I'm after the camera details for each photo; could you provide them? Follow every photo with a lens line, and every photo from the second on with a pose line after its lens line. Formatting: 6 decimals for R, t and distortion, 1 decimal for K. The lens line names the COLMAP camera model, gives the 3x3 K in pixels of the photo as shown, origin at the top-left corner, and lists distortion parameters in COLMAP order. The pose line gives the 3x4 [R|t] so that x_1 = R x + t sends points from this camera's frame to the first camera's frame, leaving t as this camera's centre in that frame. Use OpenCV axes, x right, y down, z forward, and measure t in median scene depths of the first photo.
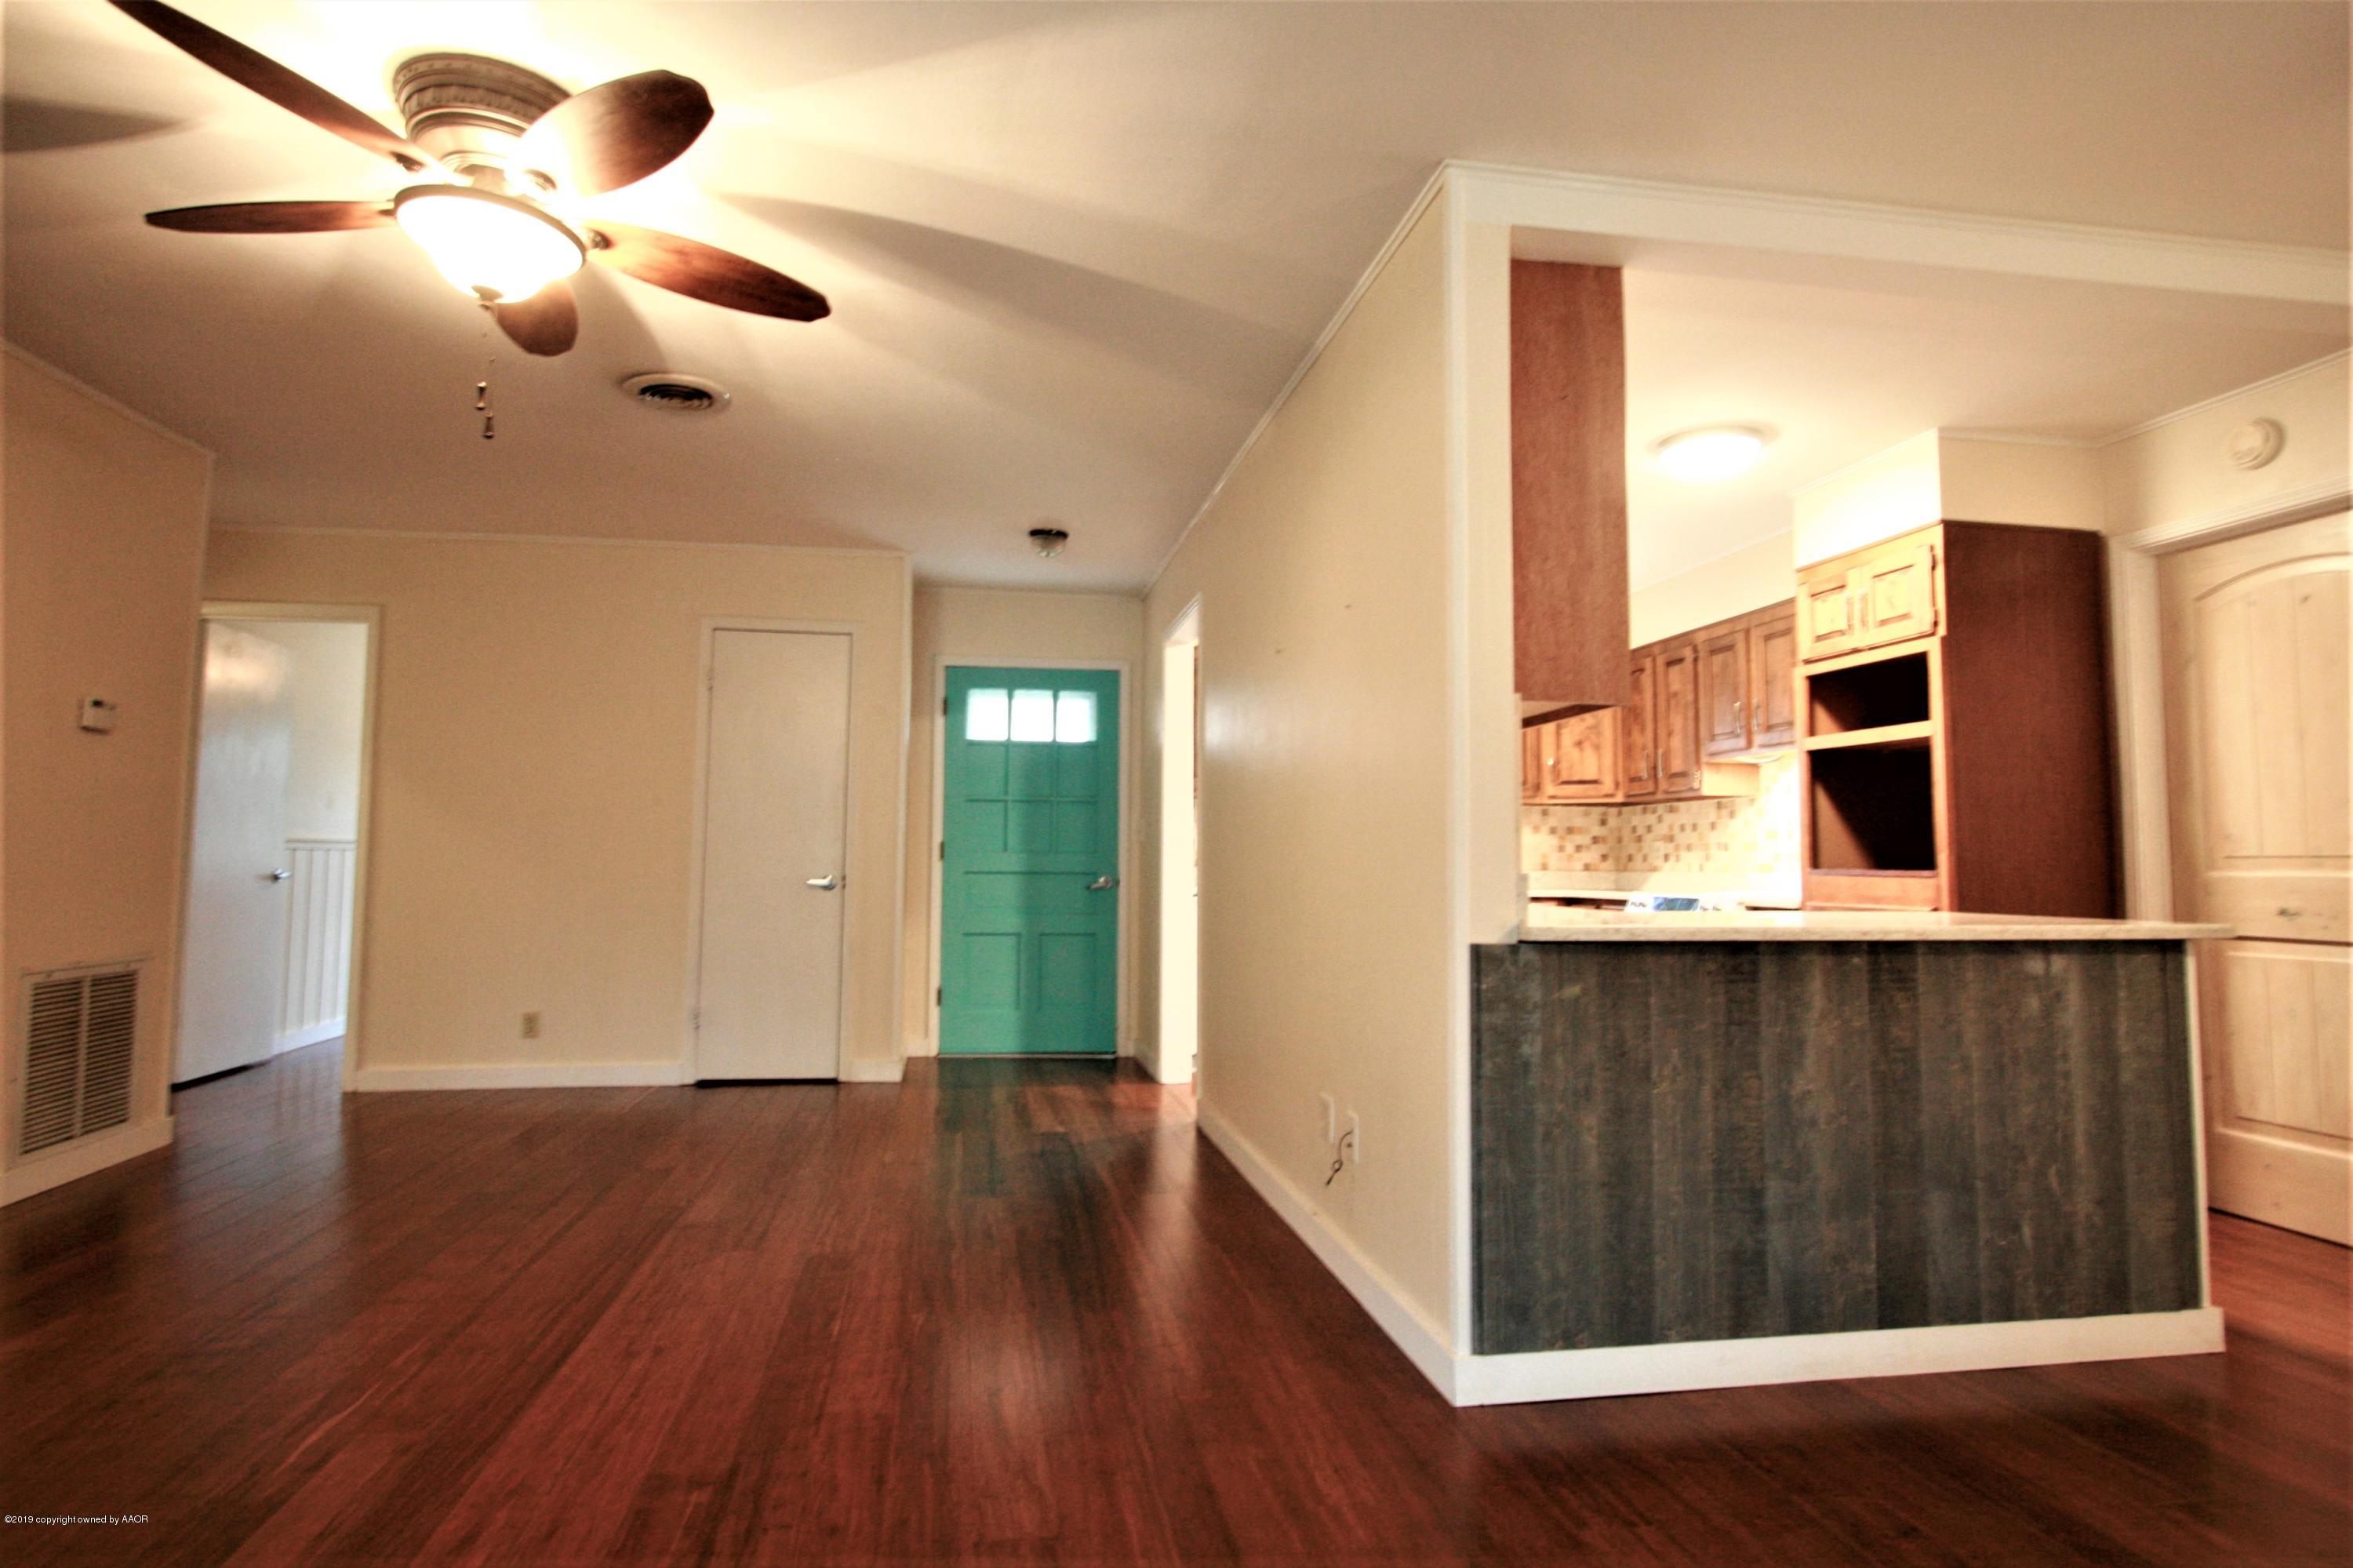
lens RADIAL K [[1227.4, 0, 1172.7], [0, 1227.4, 770.4], [0, 0, 1]] dist [0.000211, -0.004049]
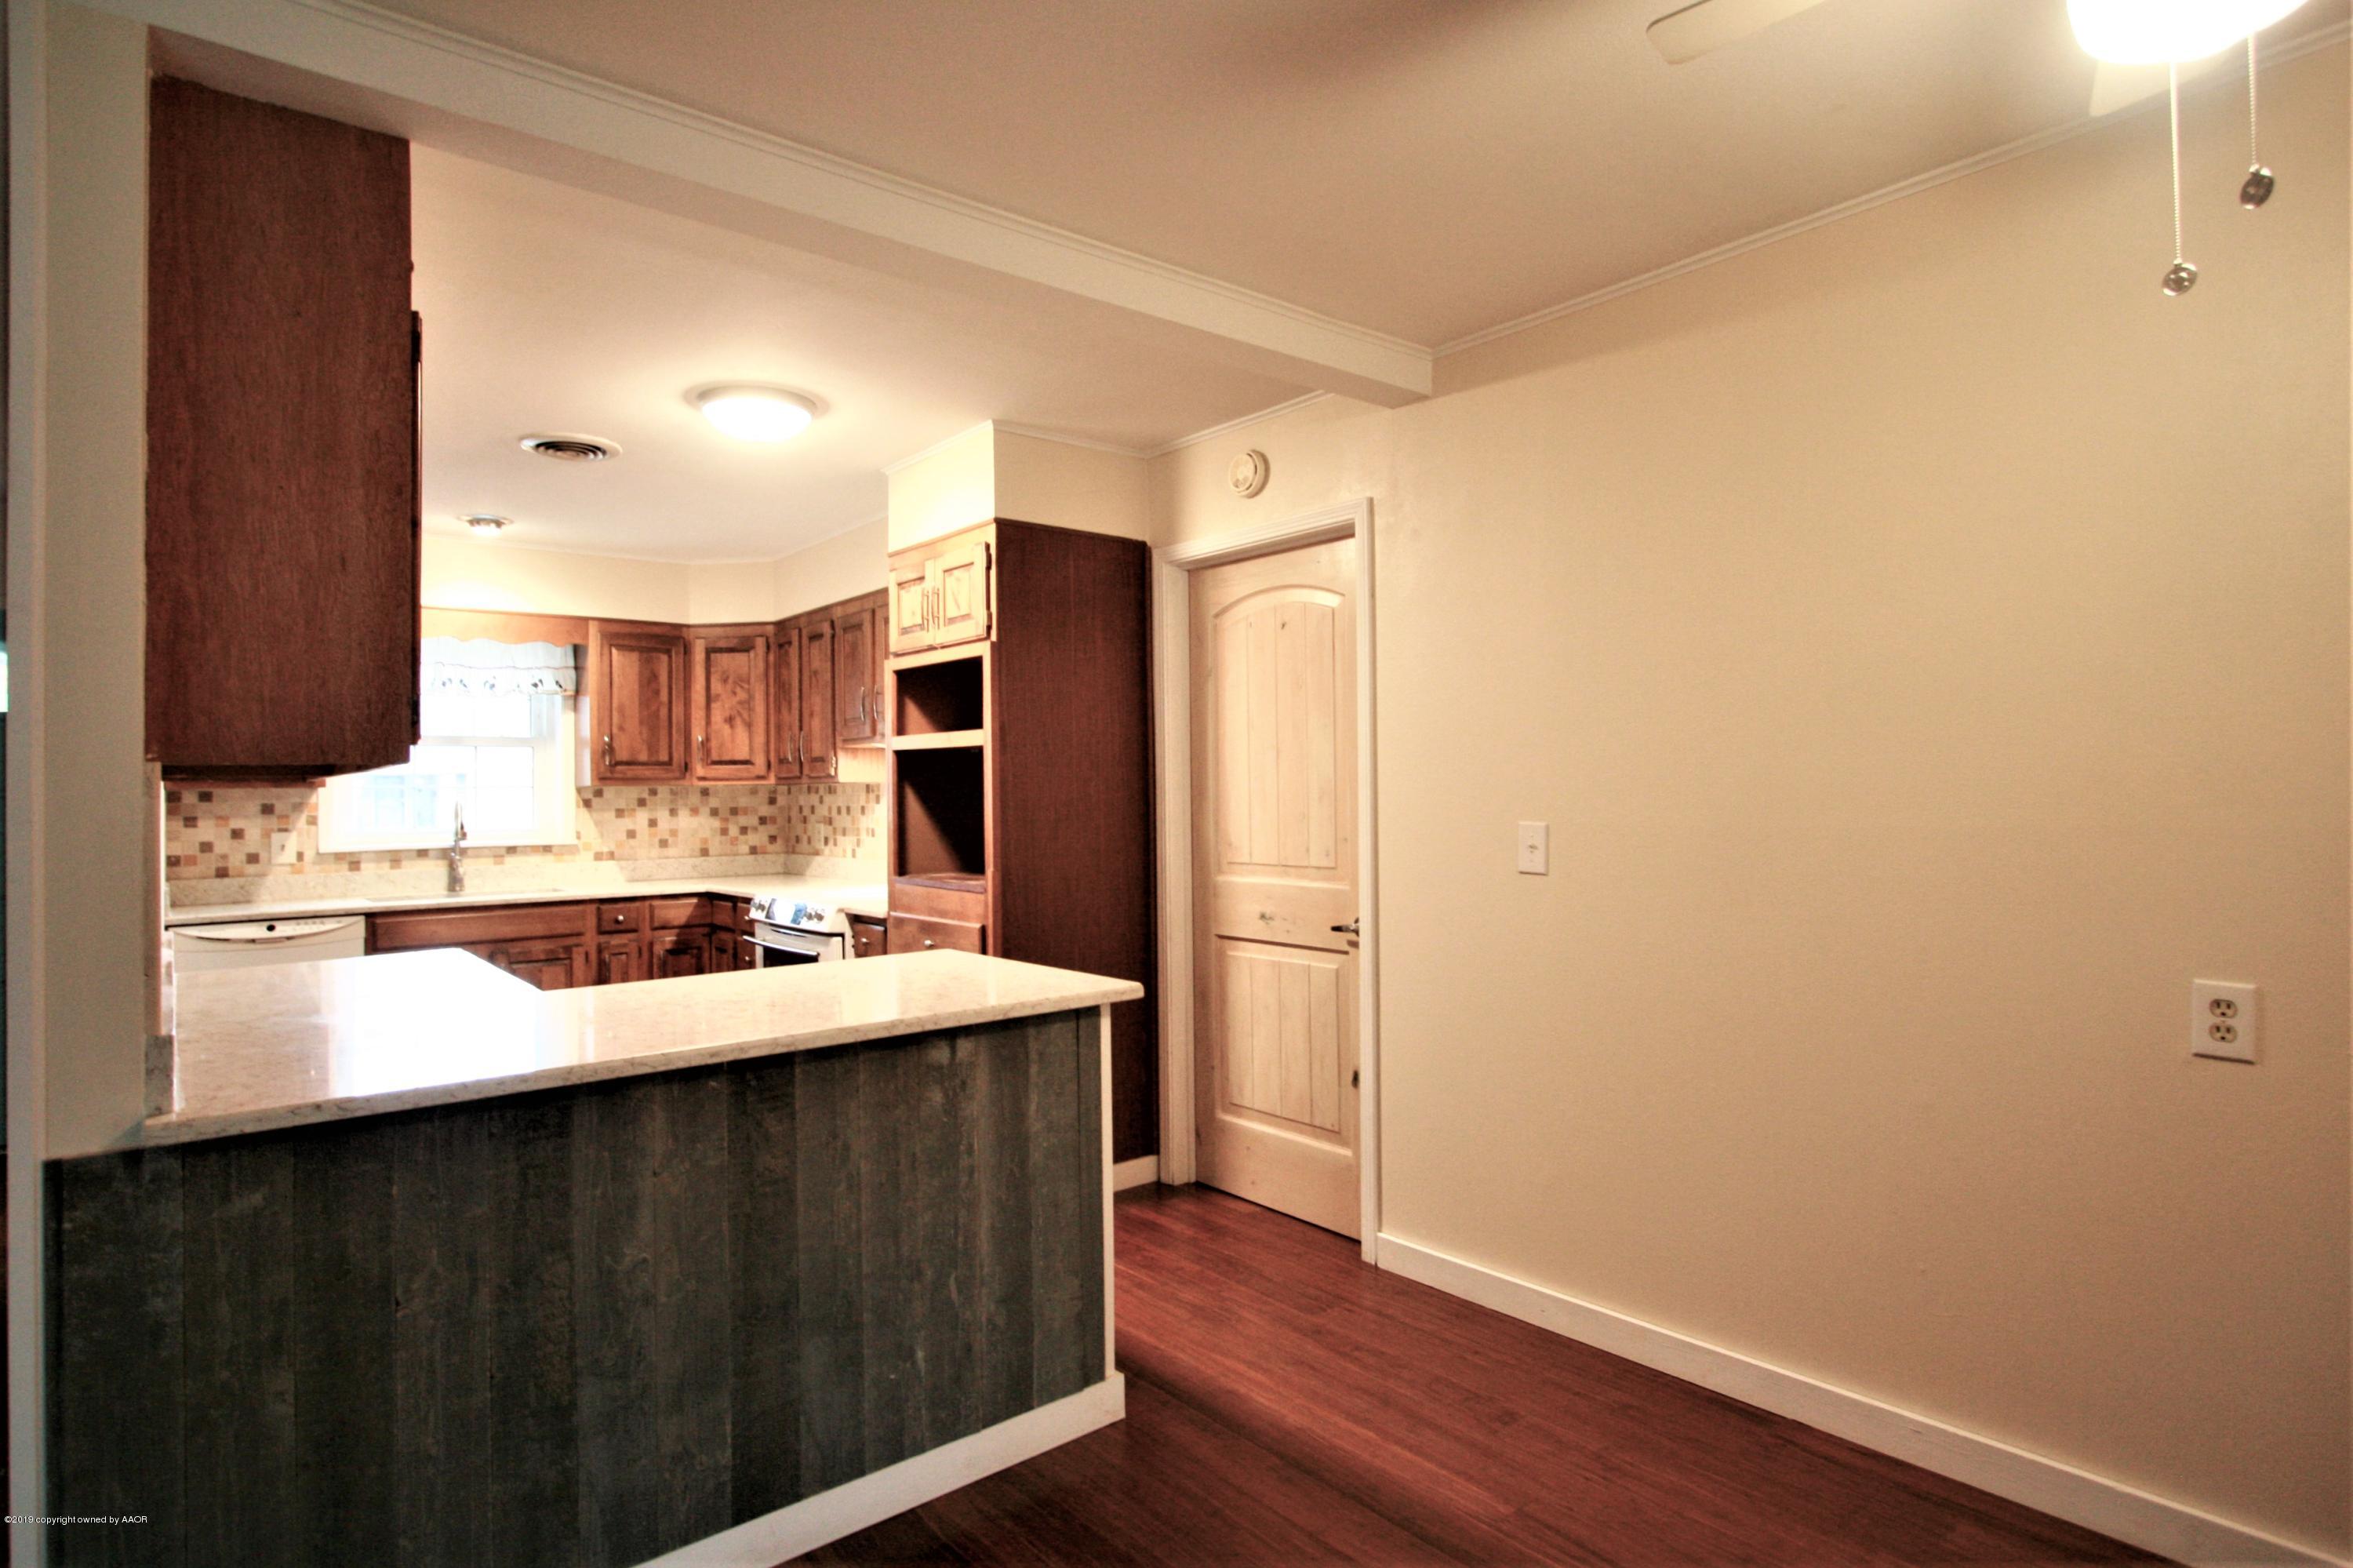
lens RADIAL K [[1227.4, 0, 1140.2], [0, 1227.4, 774.3], [0, 0, 1]] dist [0.000211, -0.004049]
pose [[0.871582, -0.016375, 0.489976, 0.394719], [-0.012477, 0.998377, 0.055561, -0.093119], [-0.490090, -0.054539, 0.869964, 0.165979]]
